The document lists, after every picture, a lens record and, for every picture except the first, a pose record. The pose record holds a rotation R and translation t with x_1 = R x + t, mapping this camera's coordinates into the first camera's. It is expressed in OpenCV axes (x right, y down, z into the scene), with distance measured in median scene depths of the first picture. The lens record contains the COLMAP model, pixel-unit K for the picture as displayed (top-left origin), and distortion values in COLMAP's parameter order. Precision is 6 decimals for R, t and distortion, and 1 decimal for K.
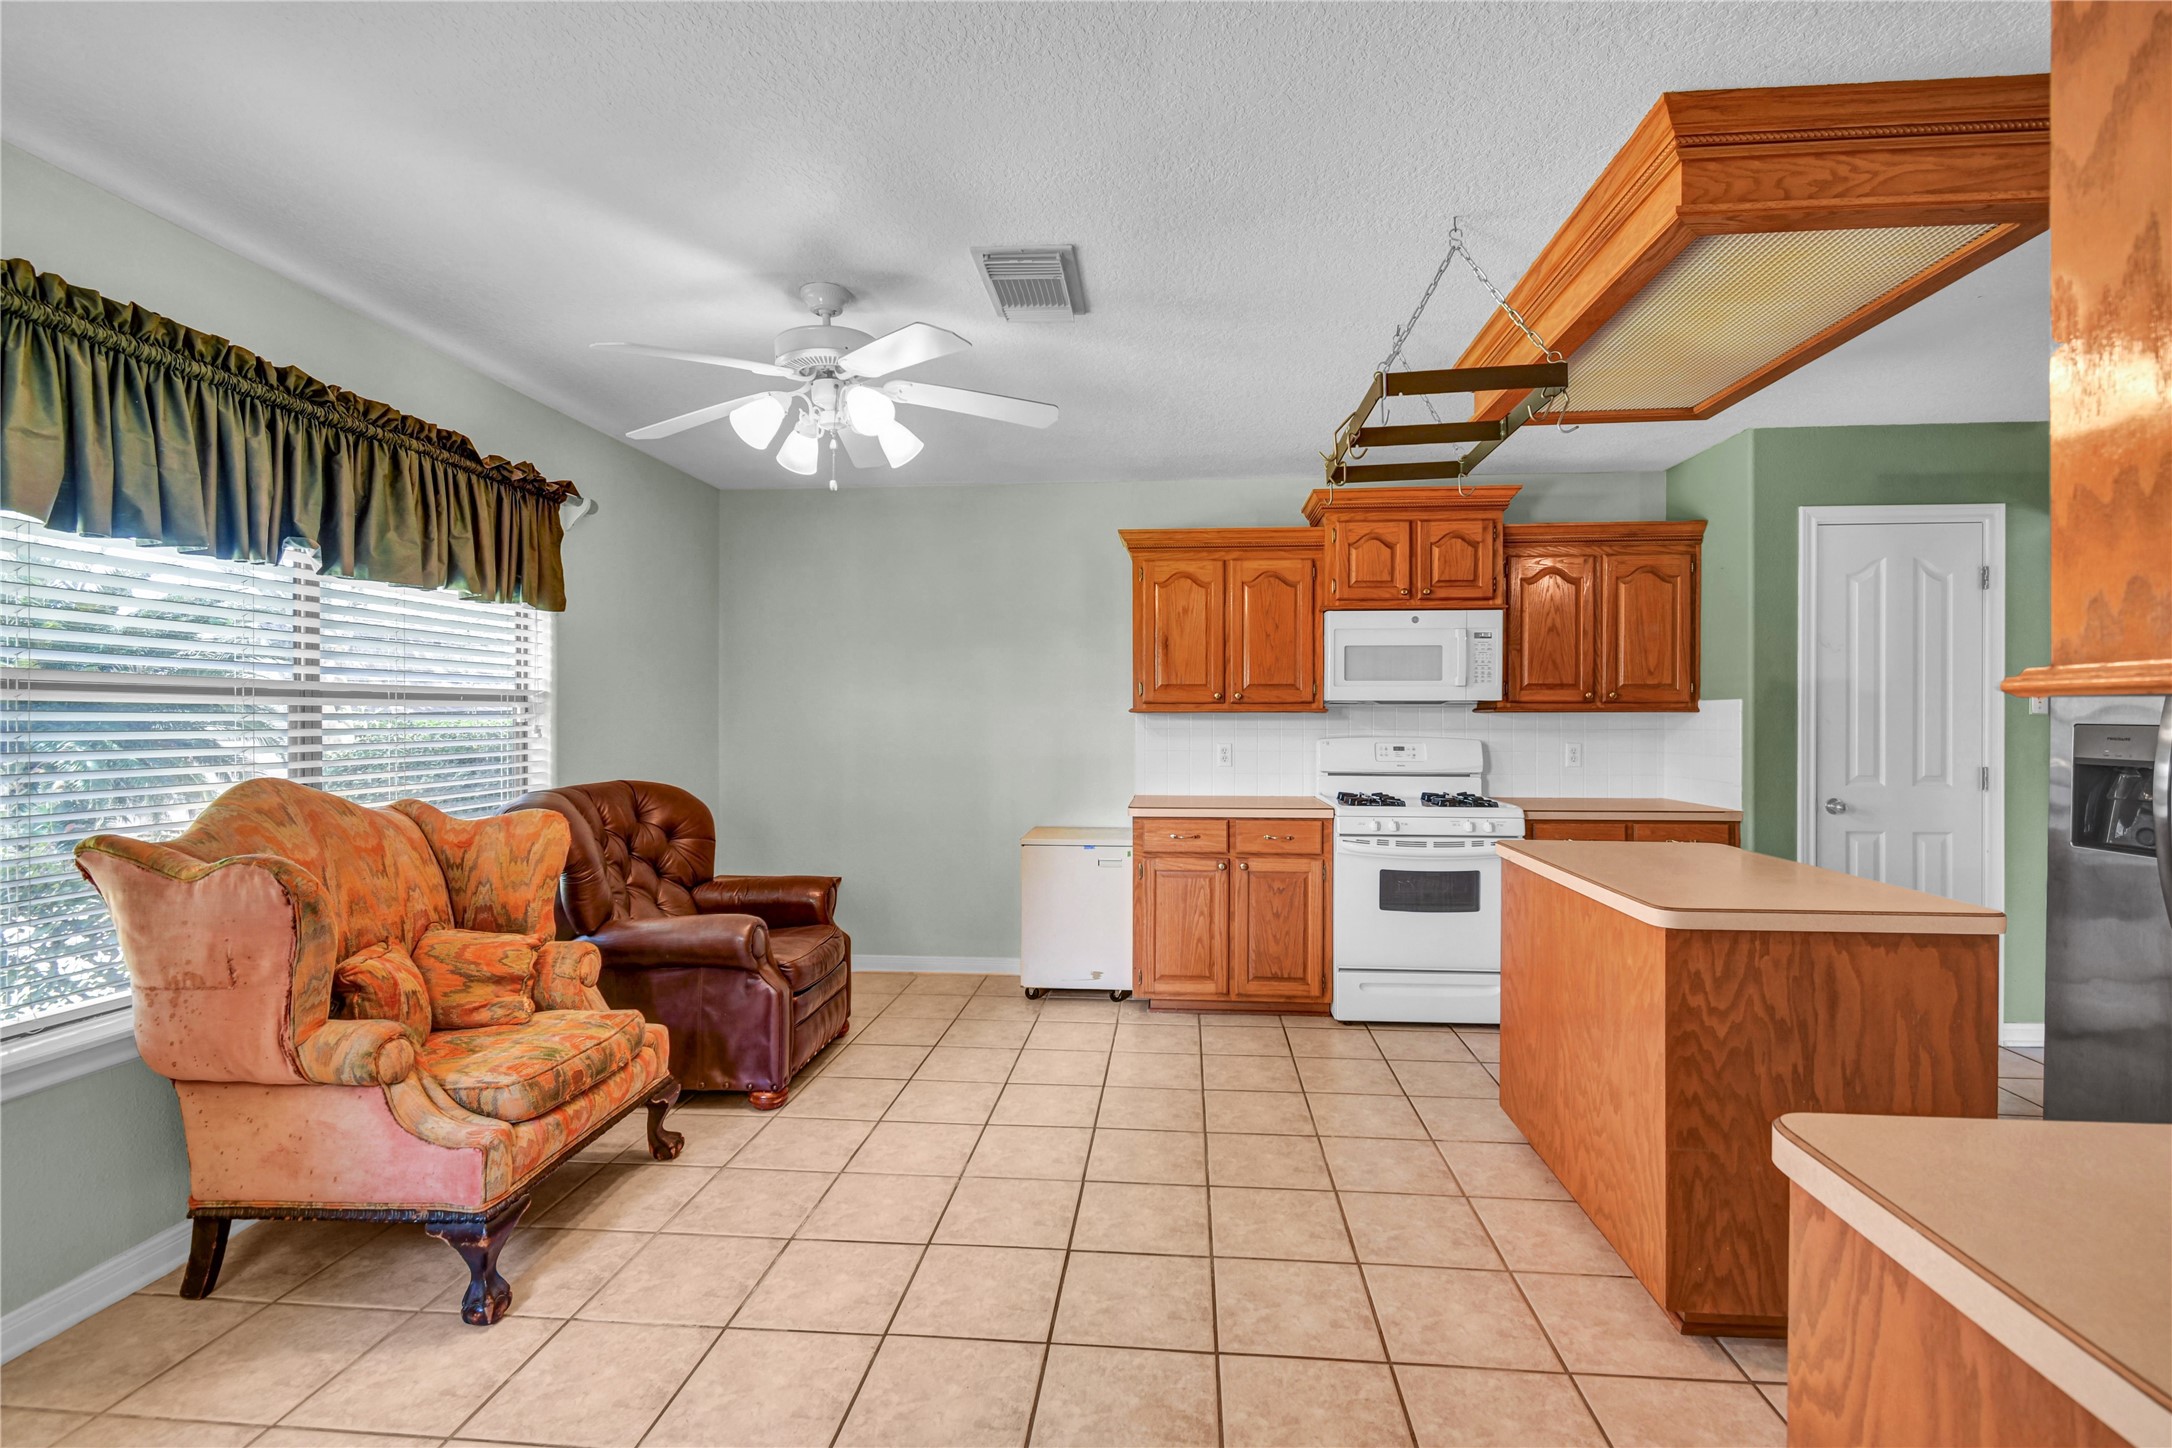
lens RADIAL K [[965.0, 0, 1098.8], [0, 965.0, 720.1], [0, 0, 1]] dist [0.007284, -0.000700]
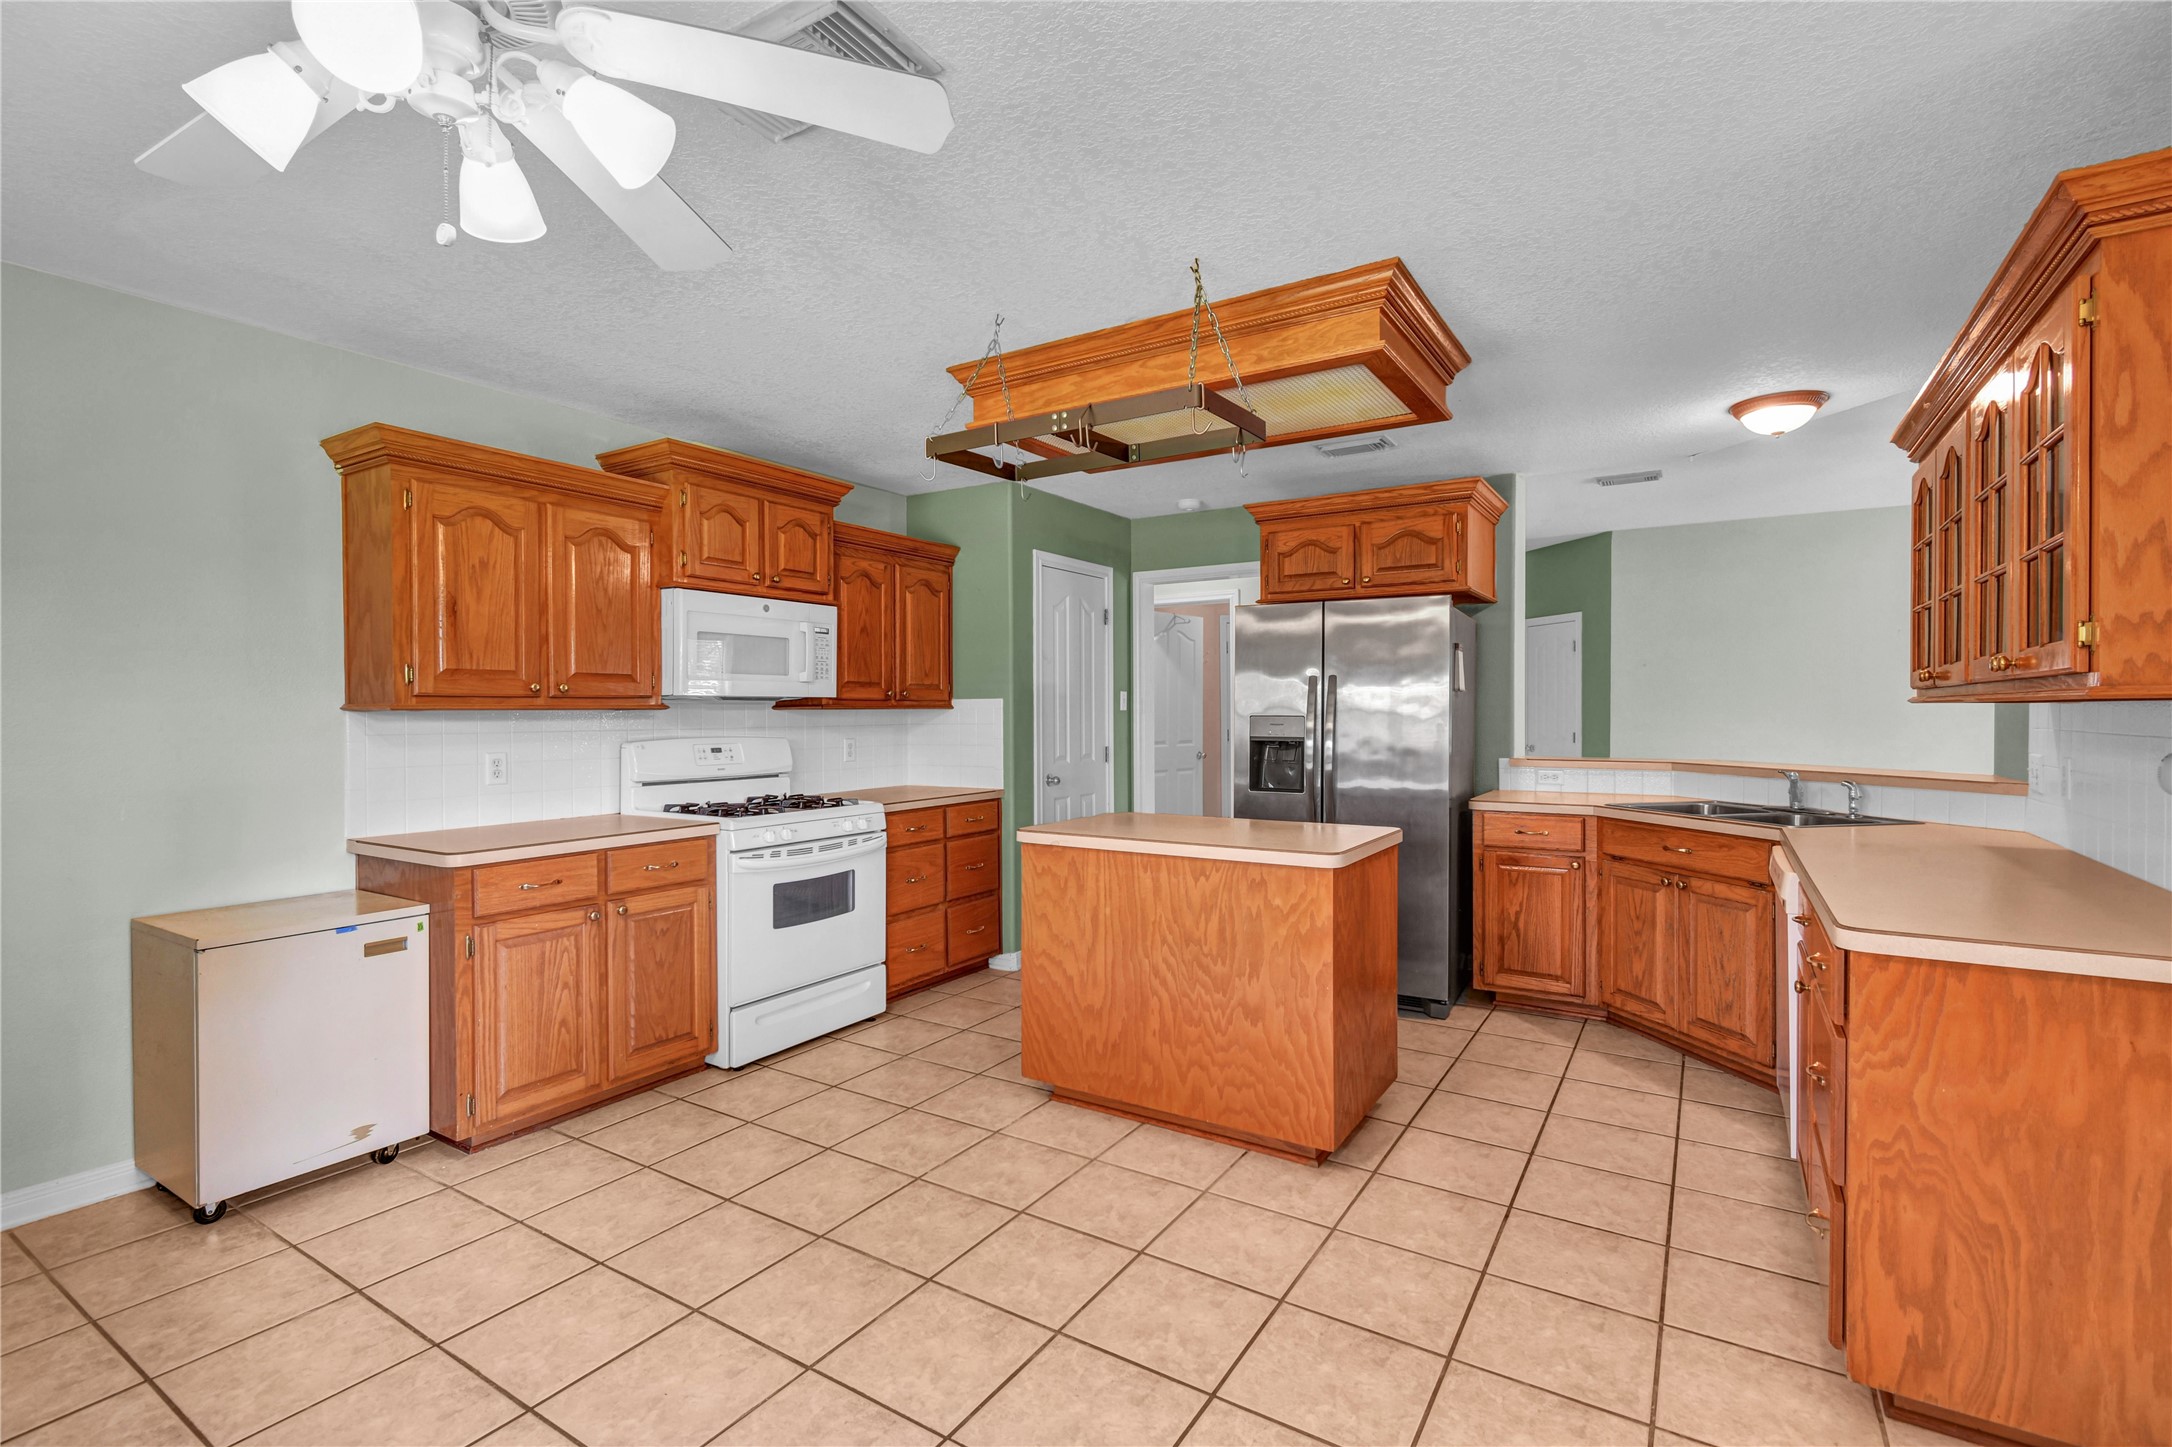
lens RADIAL K [[965.0, 0, 1098.8], [0, 965.0, 719.6], [0, 0, 1]] dist [0.007284, -0.000700]
pose [[0.471931, -0.010125, 0.881577, -0.344109], [0.009193, 0.999936, 0.006564, -0.001529], [-0.881587, 0.005007, 0.471994, 0.300490]]
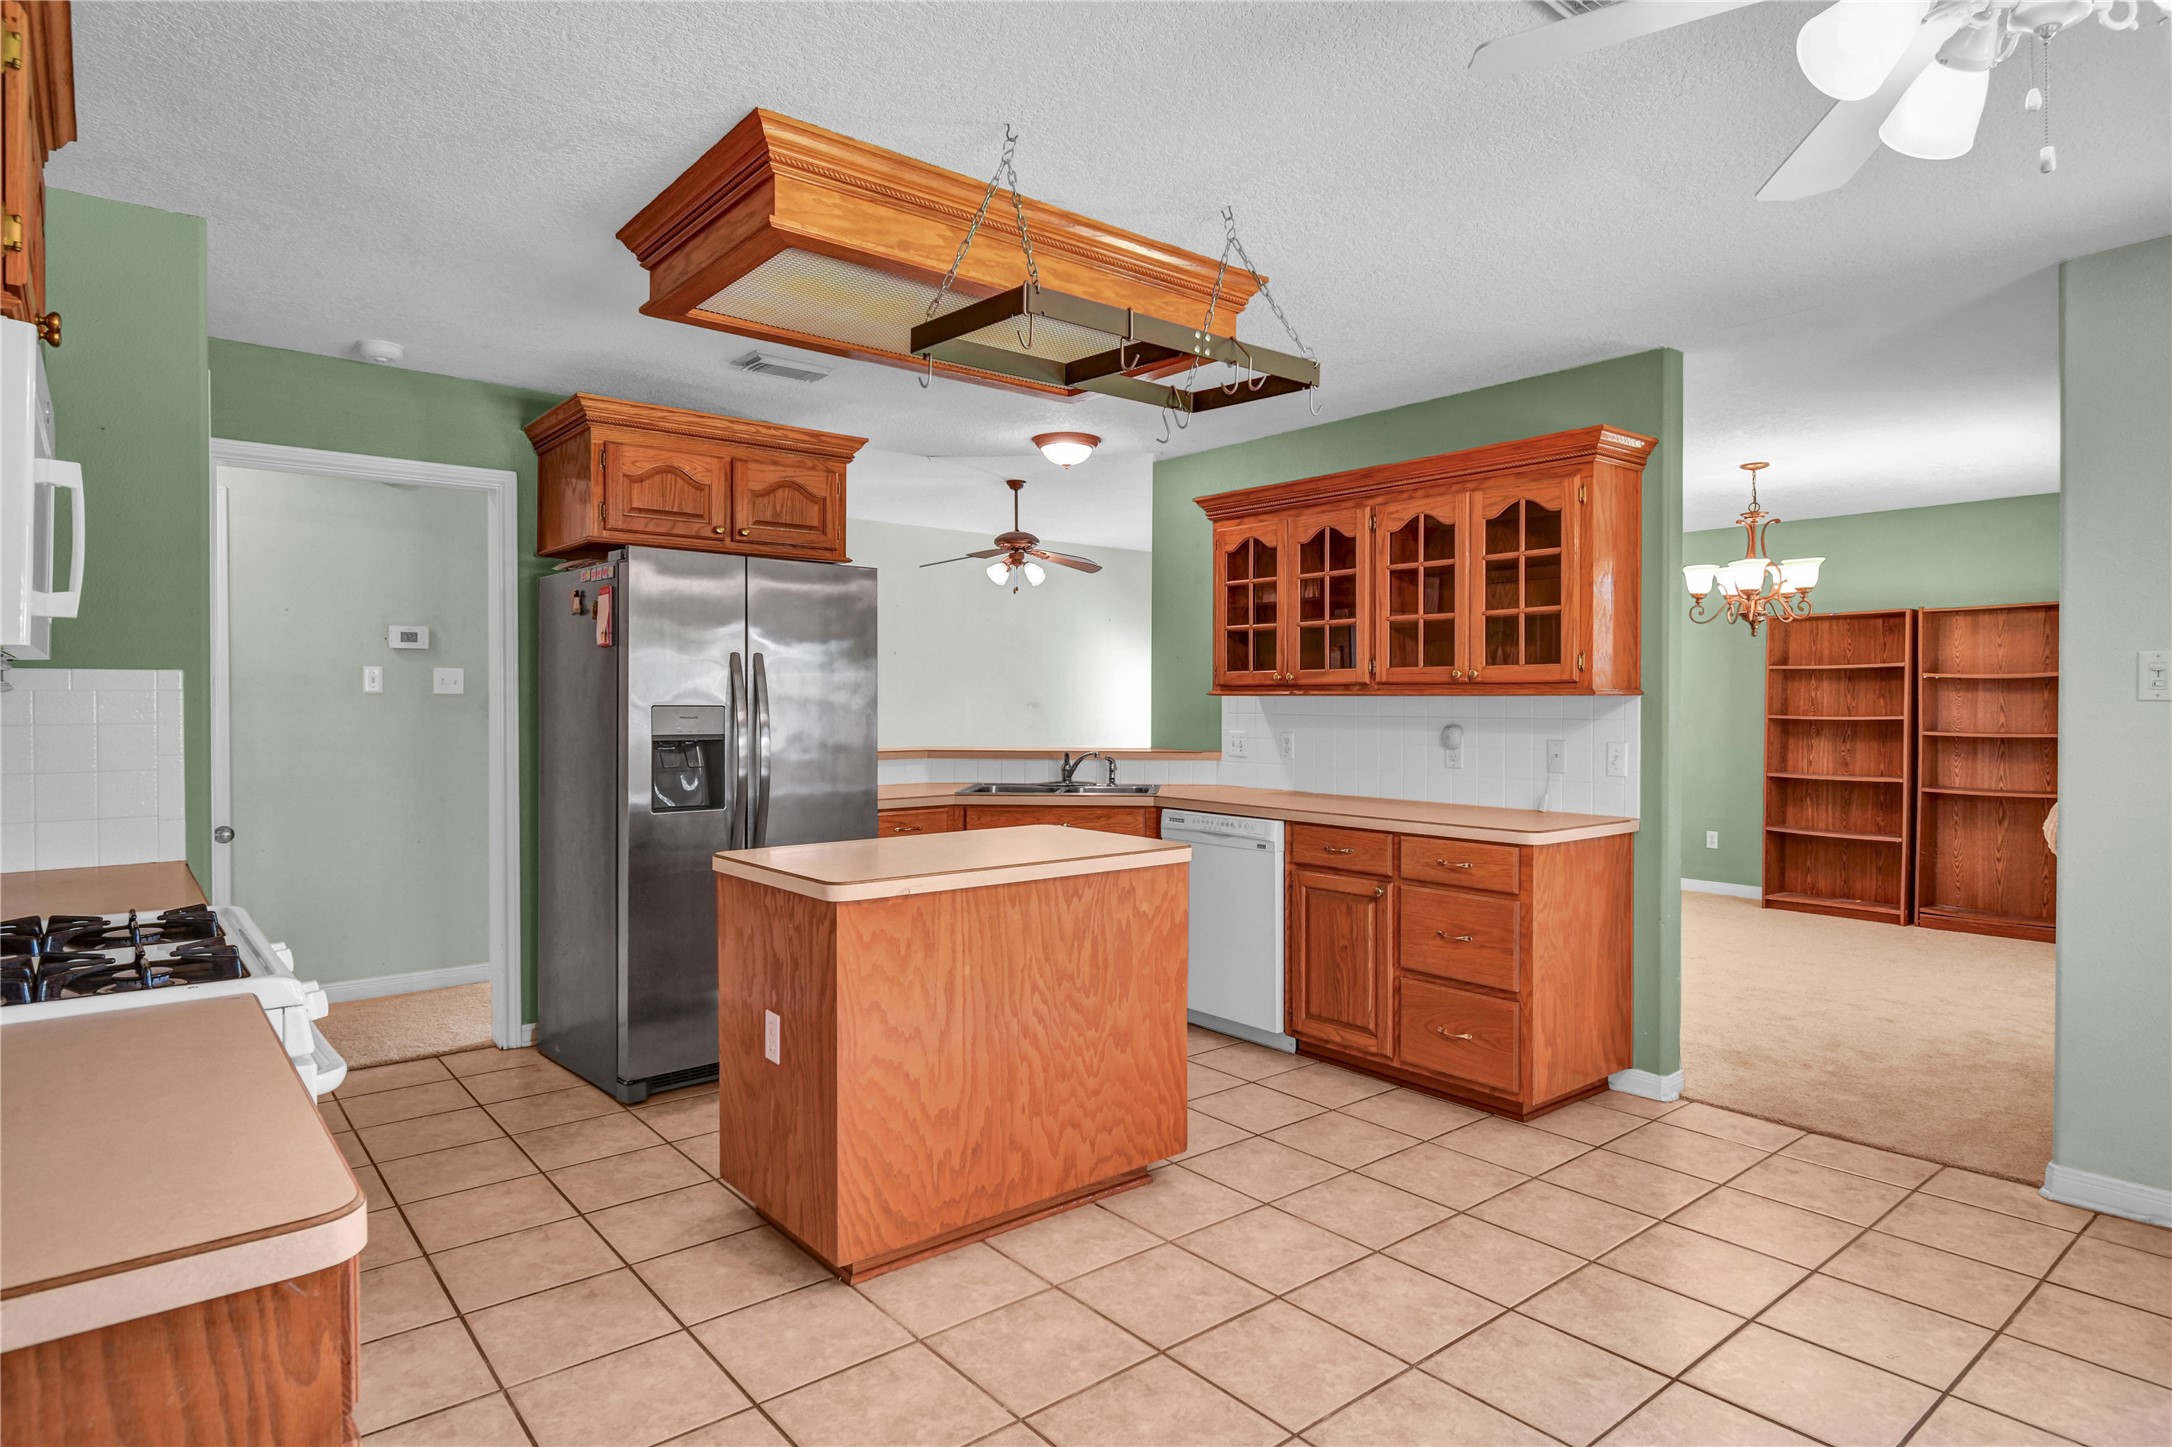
lens RADIAL K [[1212.9, 0, 1084.9], [0, 1212.9, 714.9], [0, 0, 1]] dist [0.011260, 0.000839]
pose [[-0.682164, -0.011088, 0.731115, -0.239100], [0.003943, 0.999815, 0.018842, -0.006557], [-0.731189, 0.015737, -0.681994, 1.025201]]
